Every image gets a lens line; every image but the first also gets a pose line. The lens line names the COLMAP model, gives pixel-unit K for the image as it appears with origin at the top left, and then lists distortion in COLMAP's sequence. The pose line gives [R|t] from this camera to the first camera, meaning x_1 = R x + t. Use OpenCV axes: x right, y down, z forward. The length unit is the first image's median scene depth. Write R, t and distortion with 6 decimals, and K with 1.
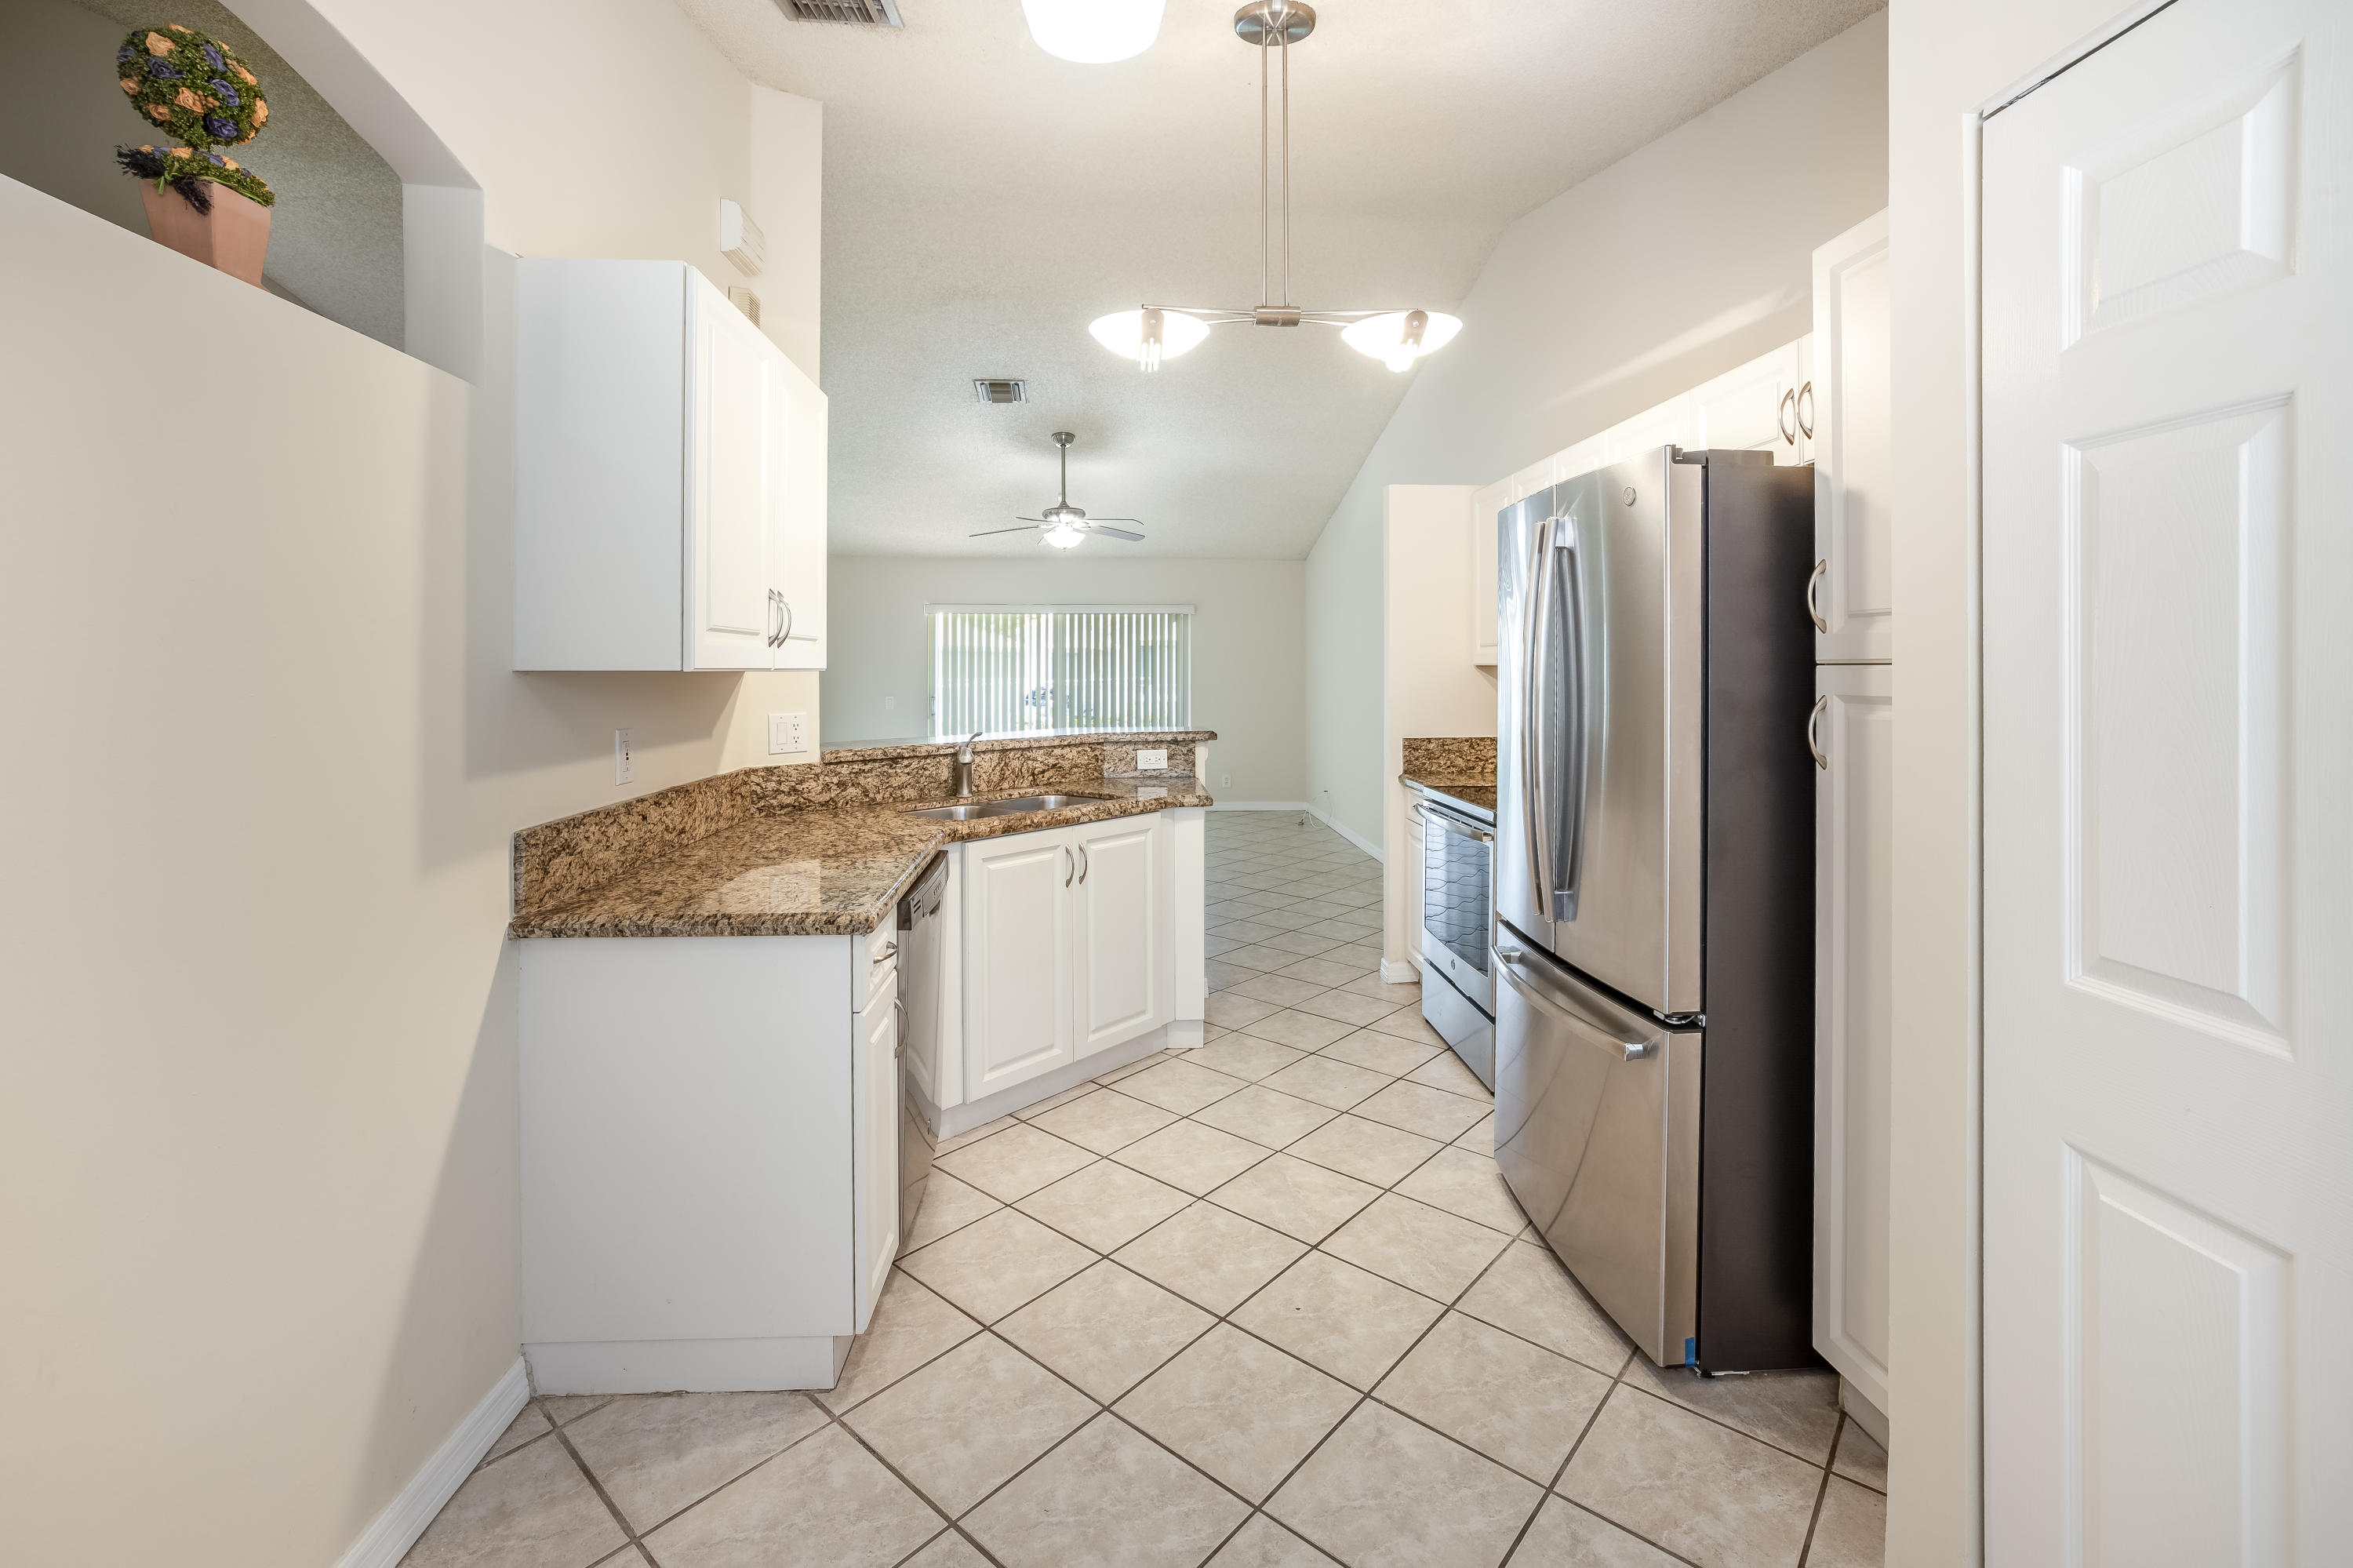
lens RADIAL K [[1060.3, 0, 1211.3], [0, 1060.3, 663.9], [0, 0, 1]] dist [-0.010850, 0.003528]
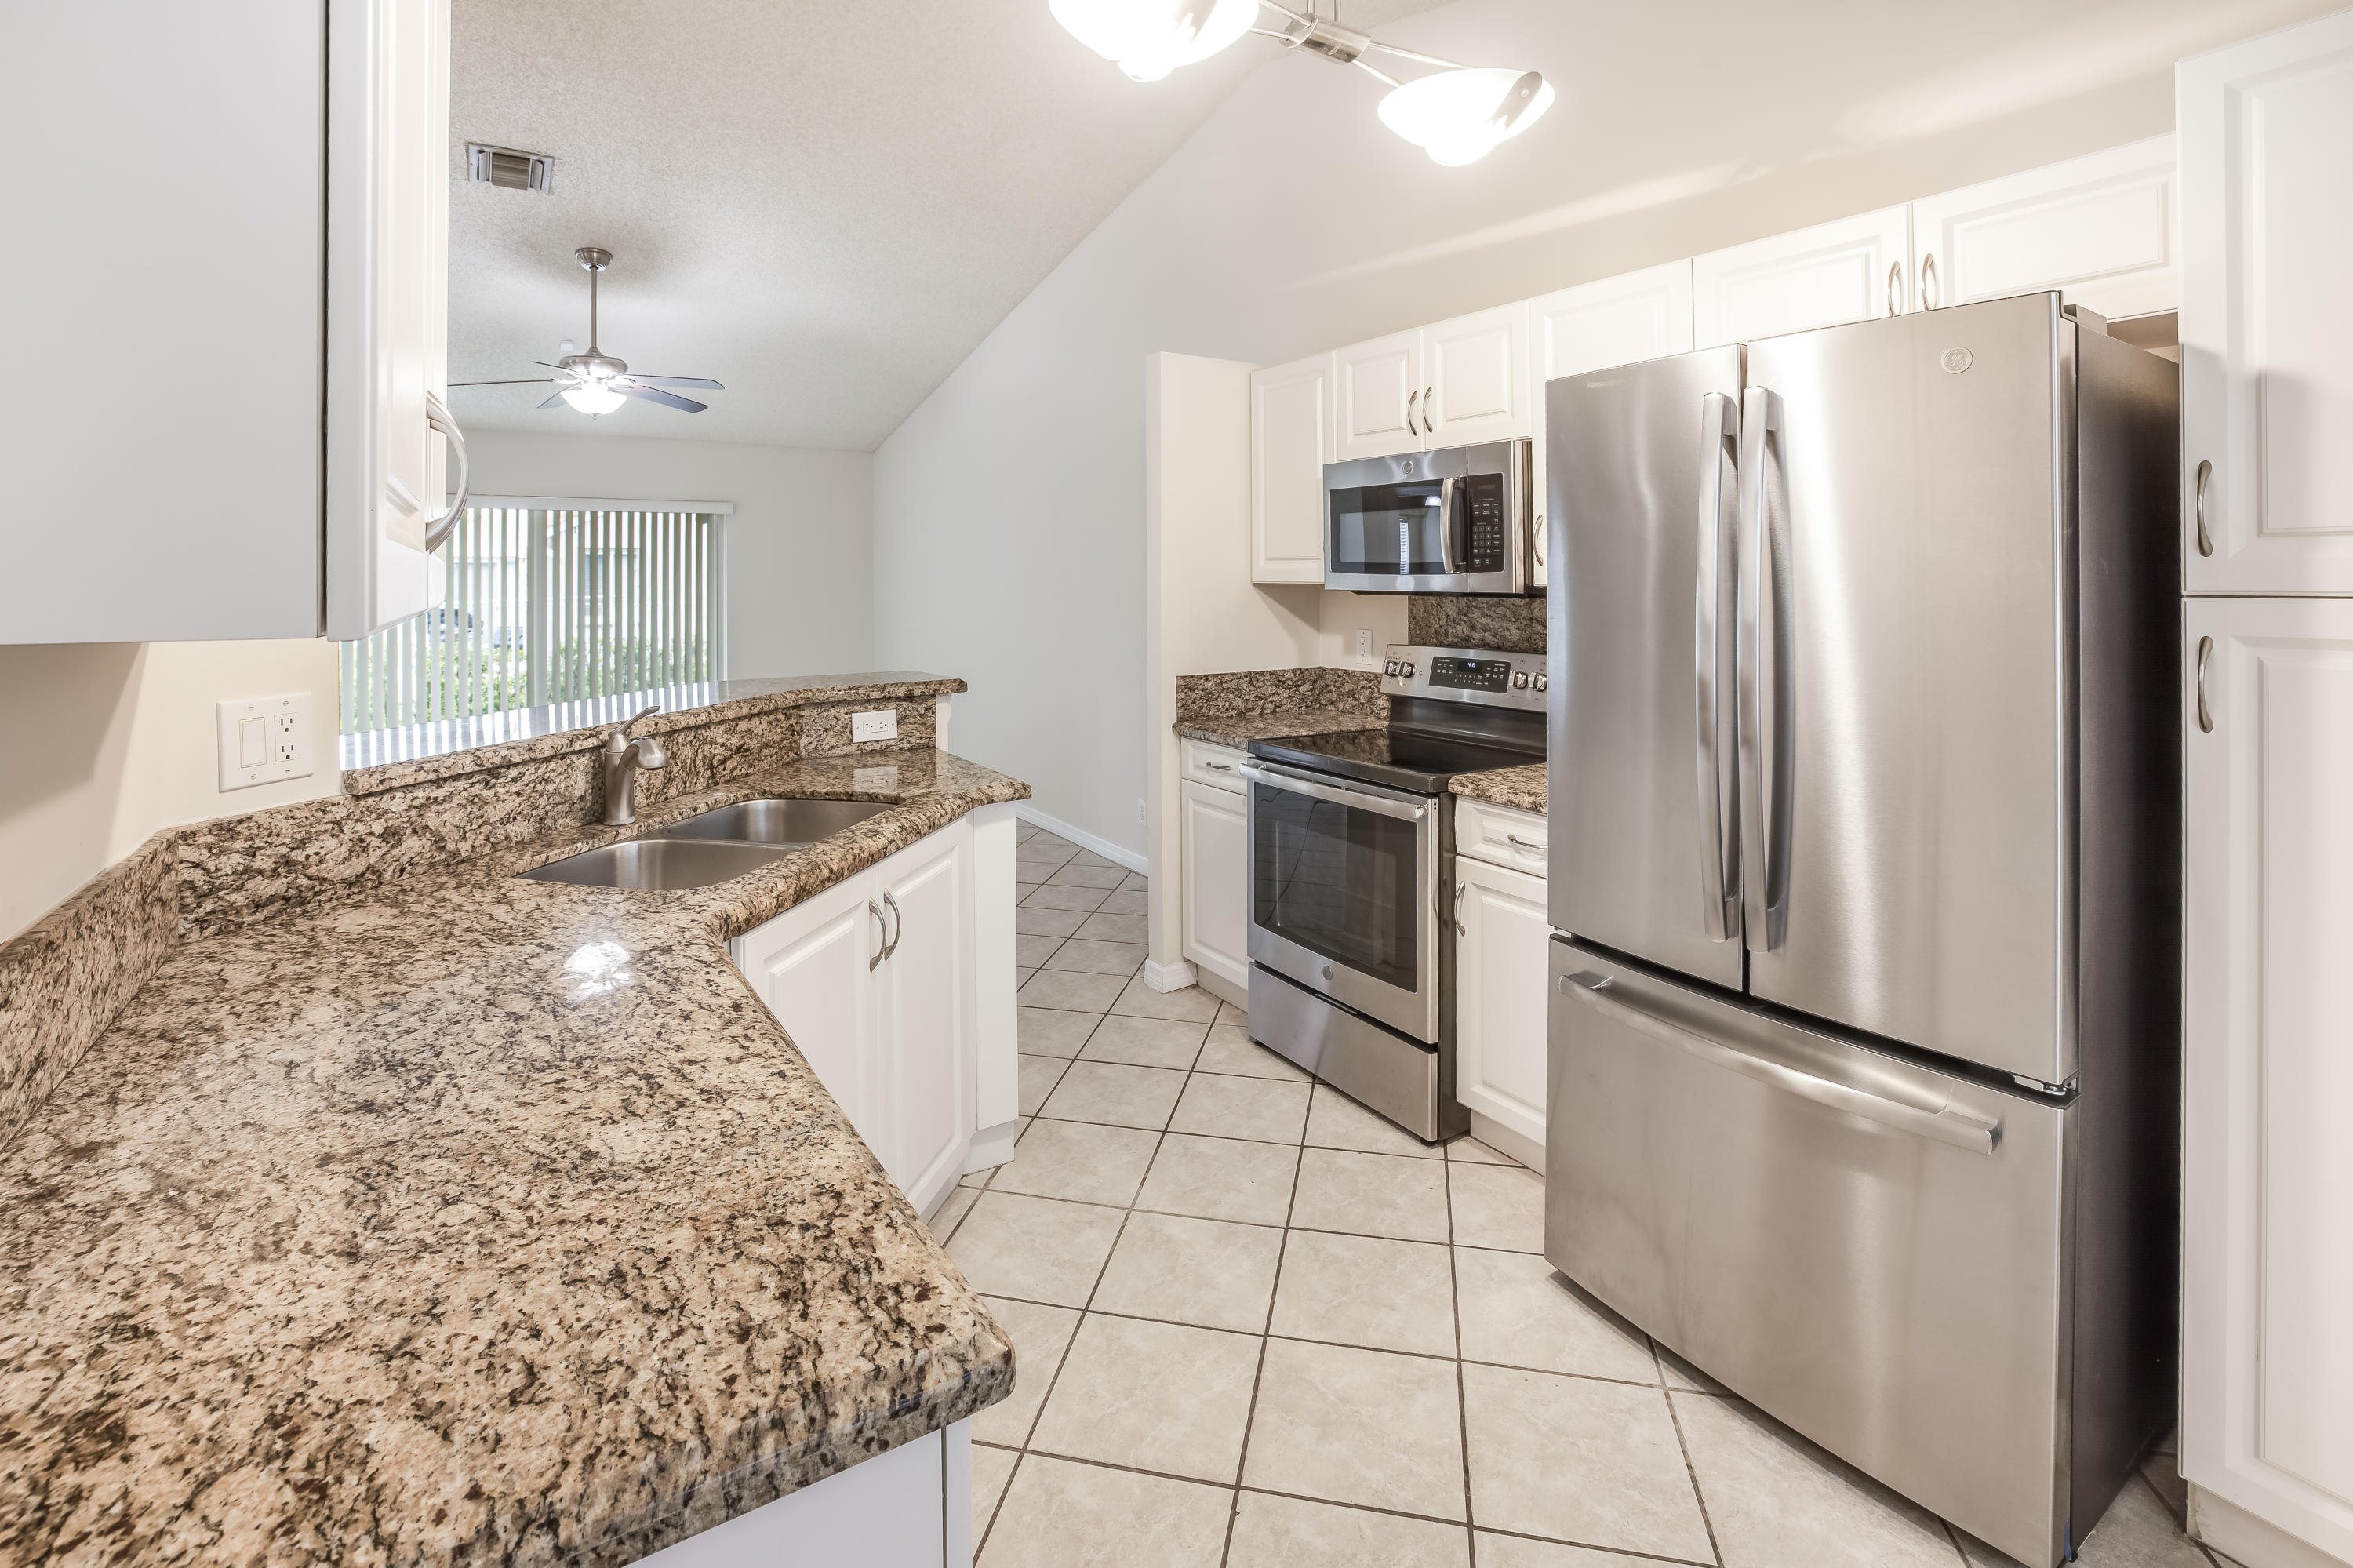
lens RADIAL K [[1060.3, 0, 1157.6], [0, 1060.3, 575.2], [0, 0, 1]] dist [-0.010850, 0.003528]
pose [[0.882283, 0.001887, 0.470715, -0.246906], [-0.002032, 0.999998, -0.000199, -0.006420], [-0.470715, -0.000781, 0.882285, 0.372547]]
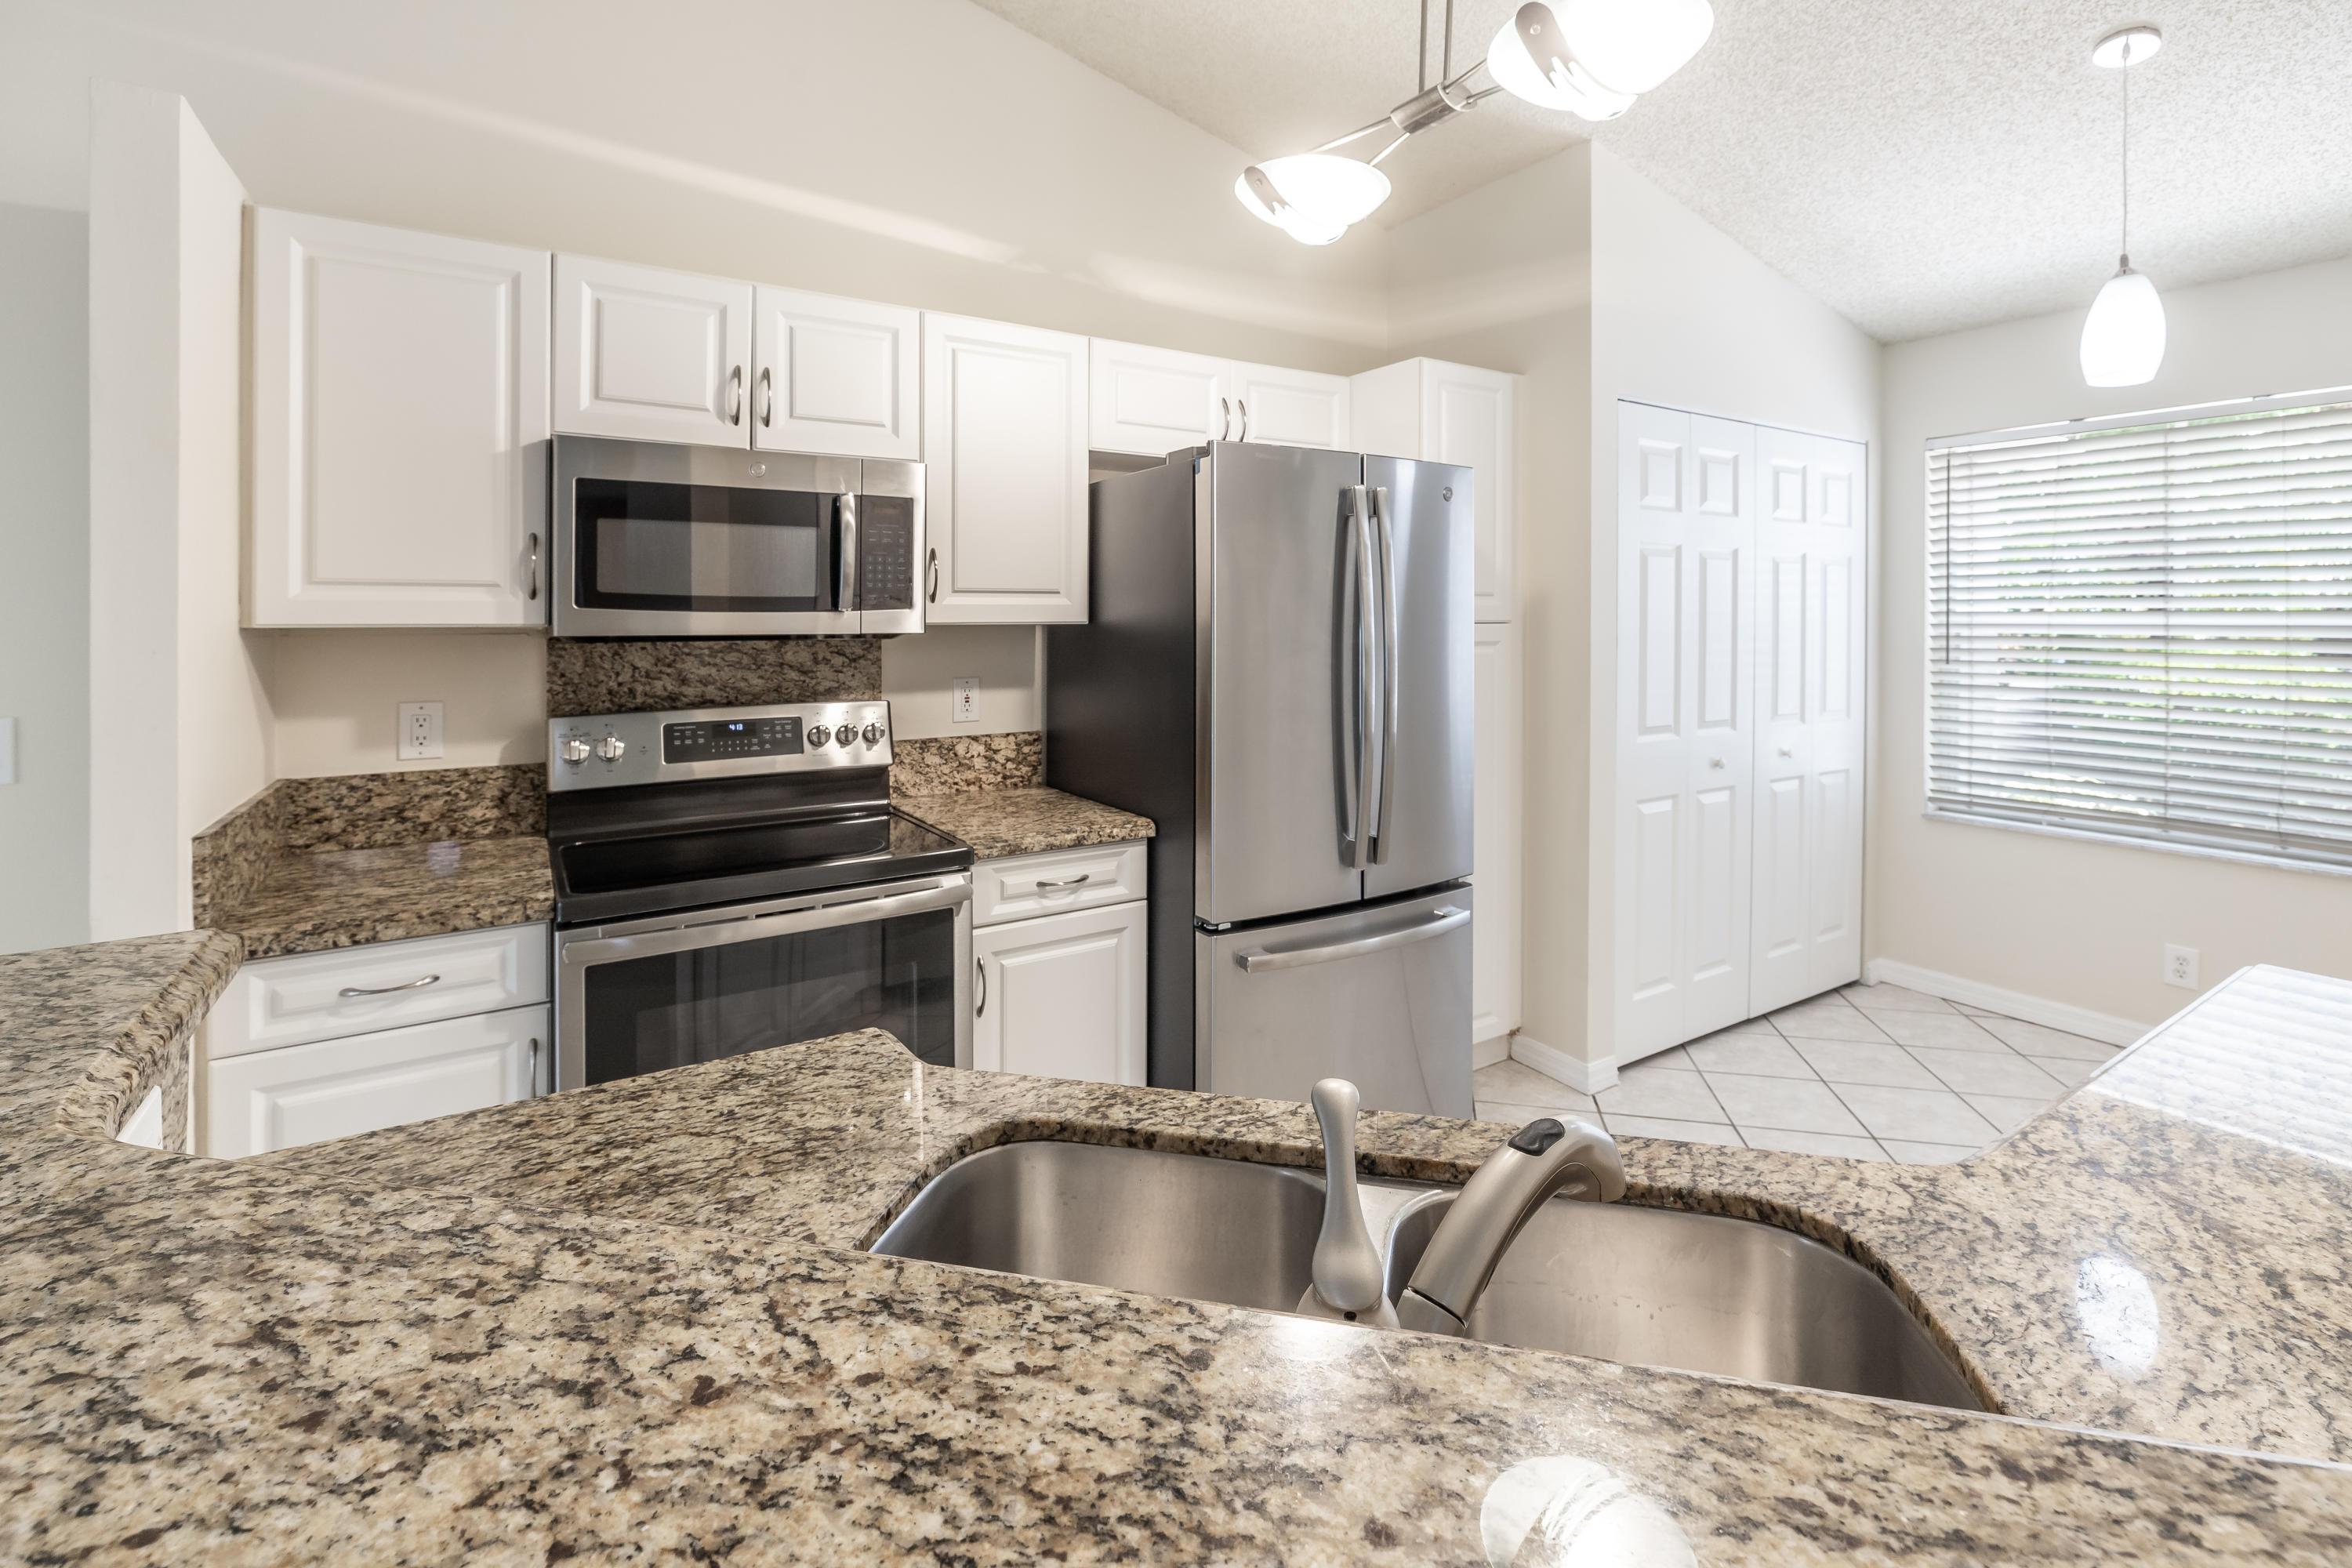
lens RADIAL K [[1059.8, 0, 1168.5], [0, 1059.8, 628.4], [0, 0, 1]] dist [-0.010850, 0.003528]
pose [[-0.455797, -0.010815, 0.890018, -0.344638], [0.000774, 0.999921, 0.012547, -0.005520], [-0.890084, 0.006407, -0.455752, 1.089905]]
